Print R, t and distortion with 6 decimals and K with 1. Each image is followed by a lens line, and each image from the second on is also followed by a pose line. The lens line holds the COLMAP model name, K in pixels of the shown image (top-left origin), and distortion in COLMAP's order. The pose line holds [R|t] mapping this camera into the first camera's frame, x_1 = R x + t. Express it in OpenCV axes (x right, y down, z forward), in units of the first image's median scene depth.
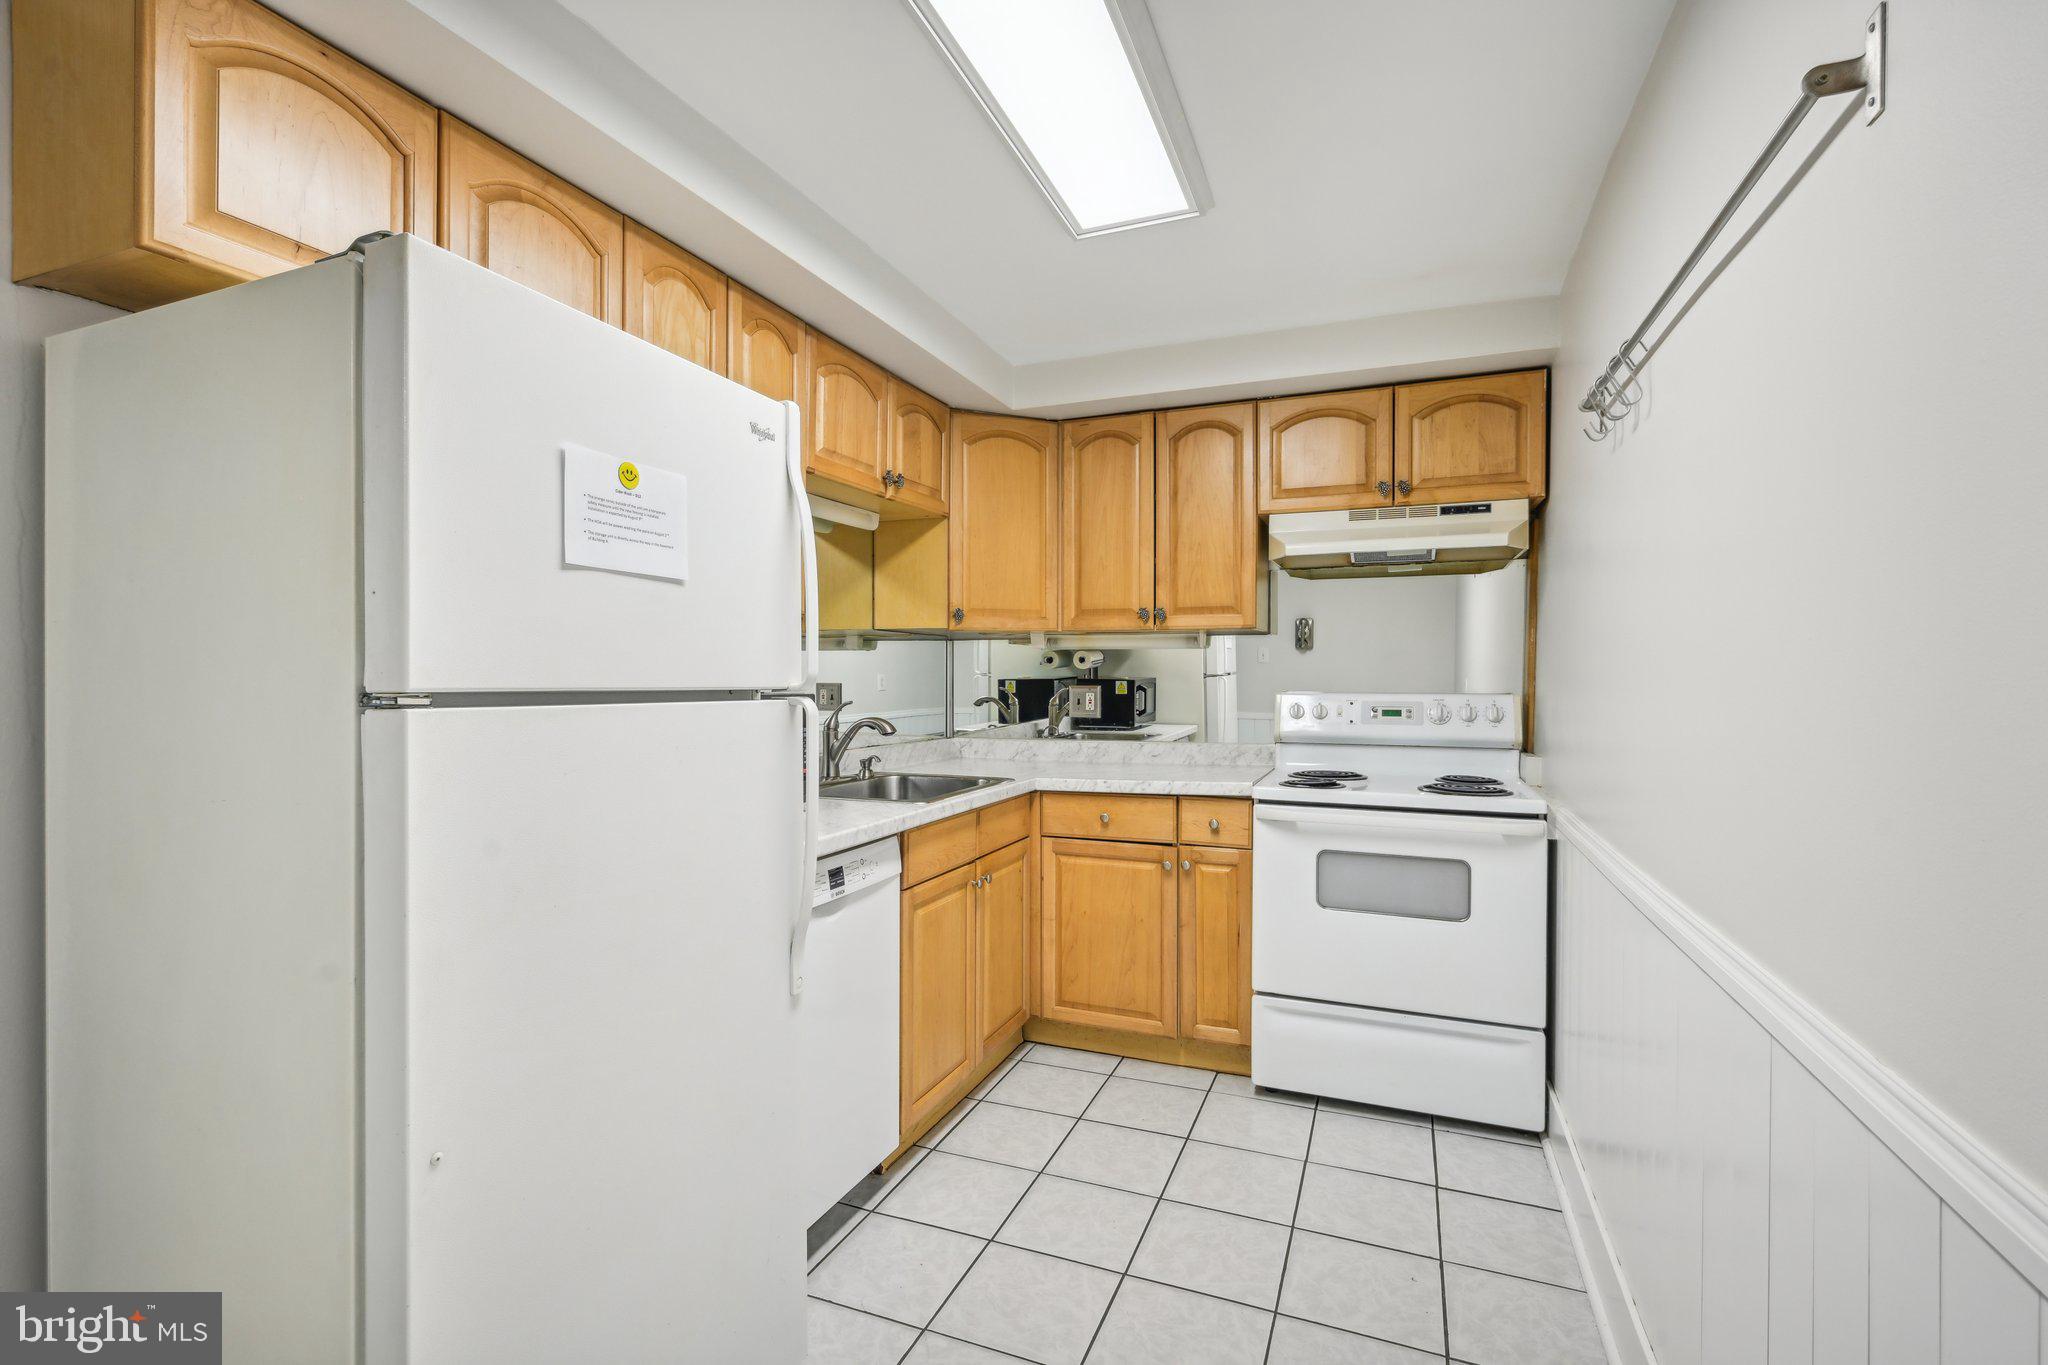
lens RADIAL K [[929.3, 0, 1016.9], [0, 929.3, 678.9], [0, 0, 1]] dist [0.001661, -0.000332]
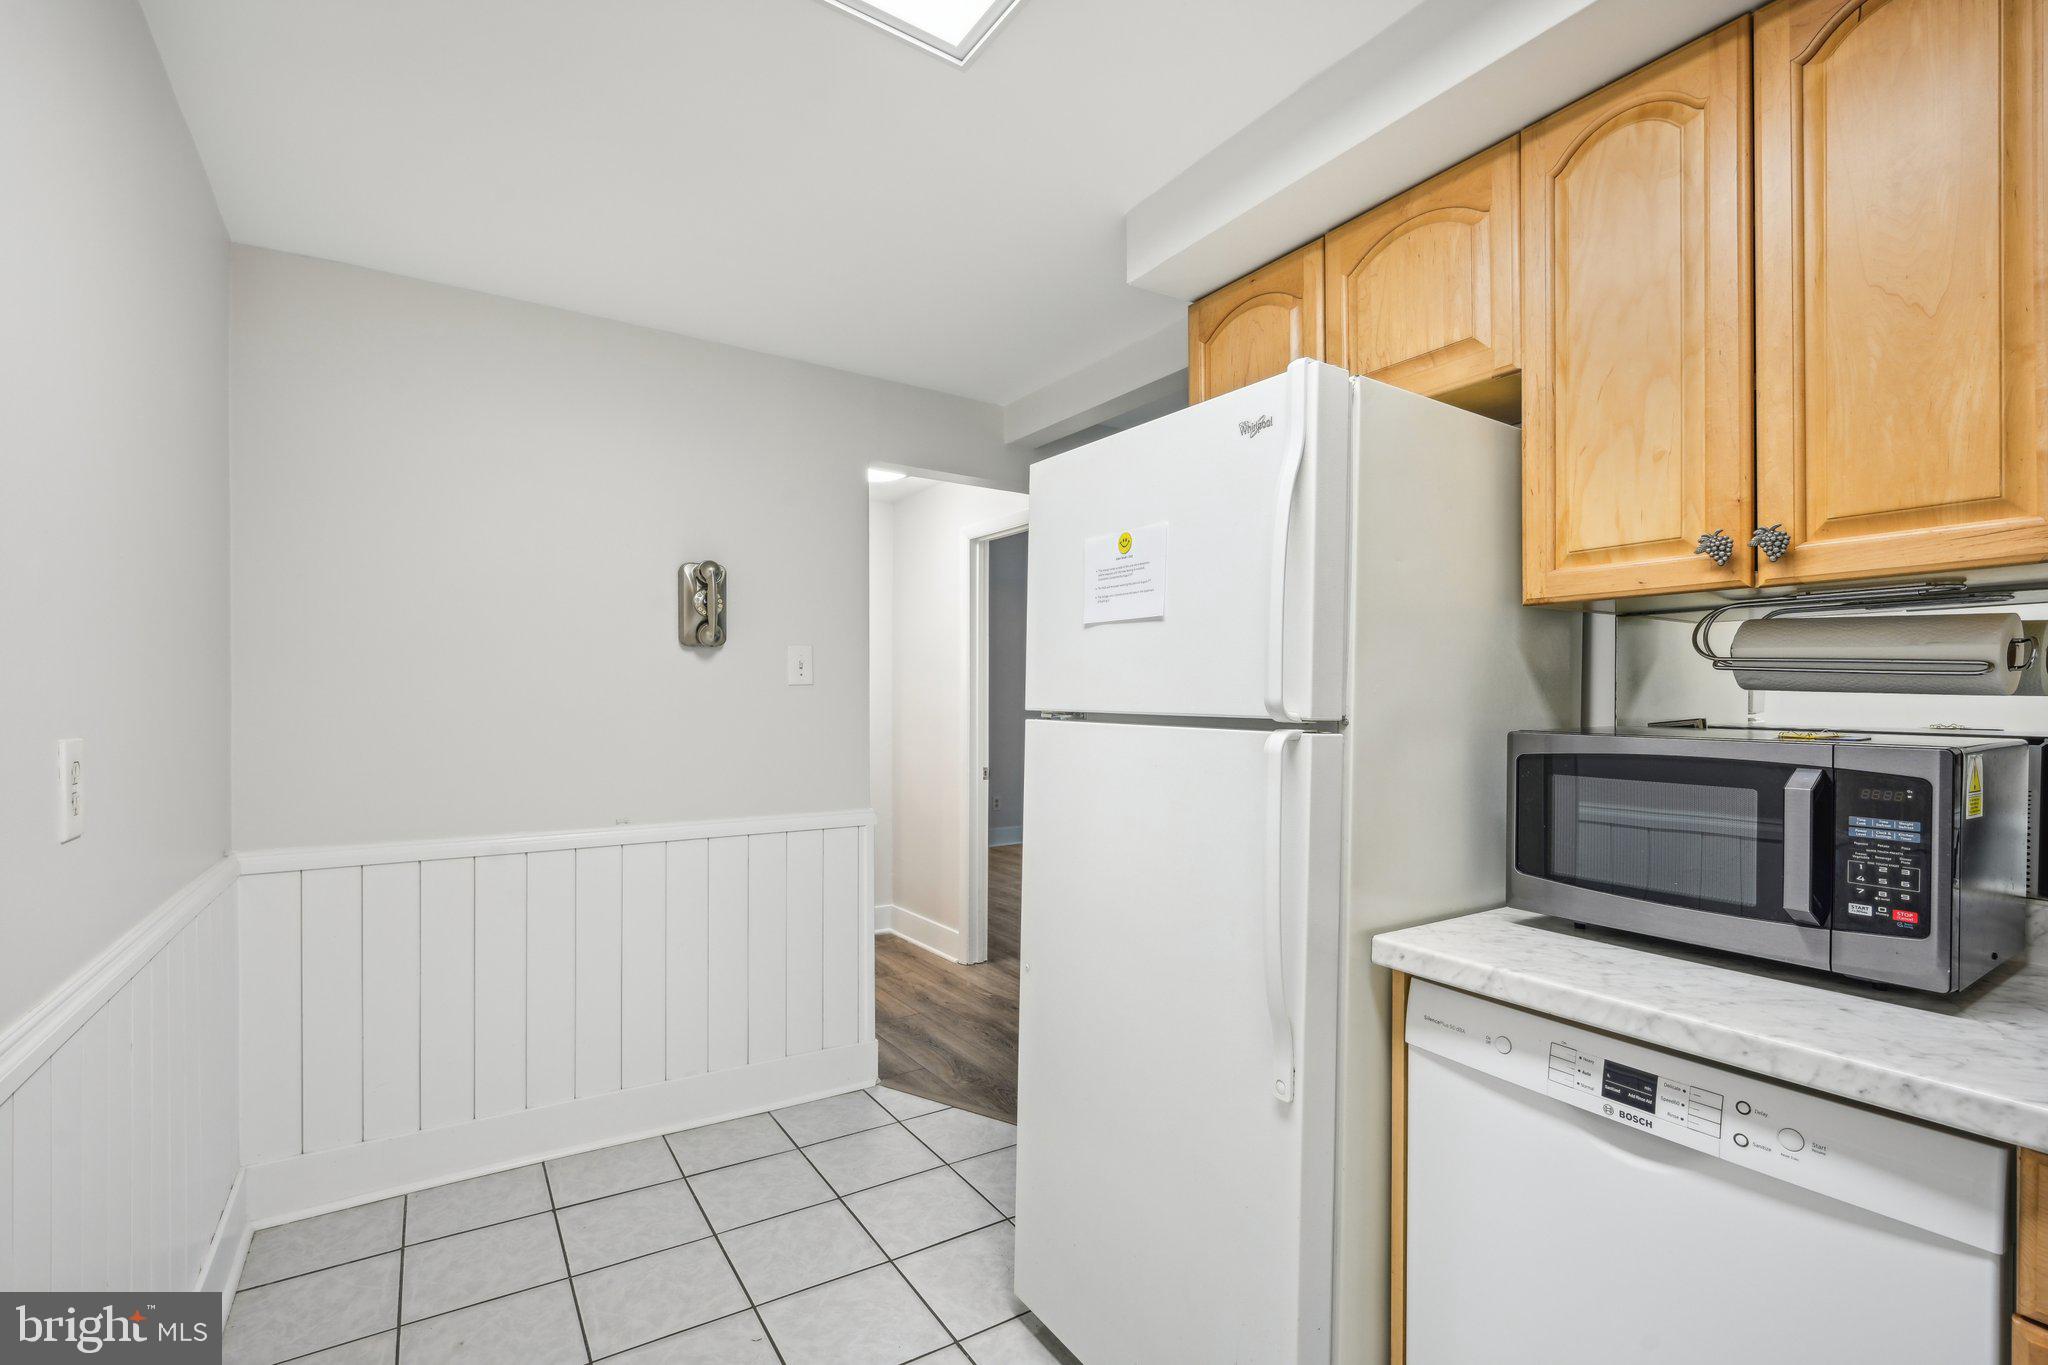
lens RADIAL K [[929.3, 0, 1028.2], [0, 929.3, 697.3], [0, 0, 1]] dist [0.001661, -0.000332]
pose [[-0.567254, -0.005781, -0.823523, 0.427662], [-0.008418, 0.999964, -0.001221, -0.004153], [0.823500, 0.006240, -0.567282, 0.992261]]
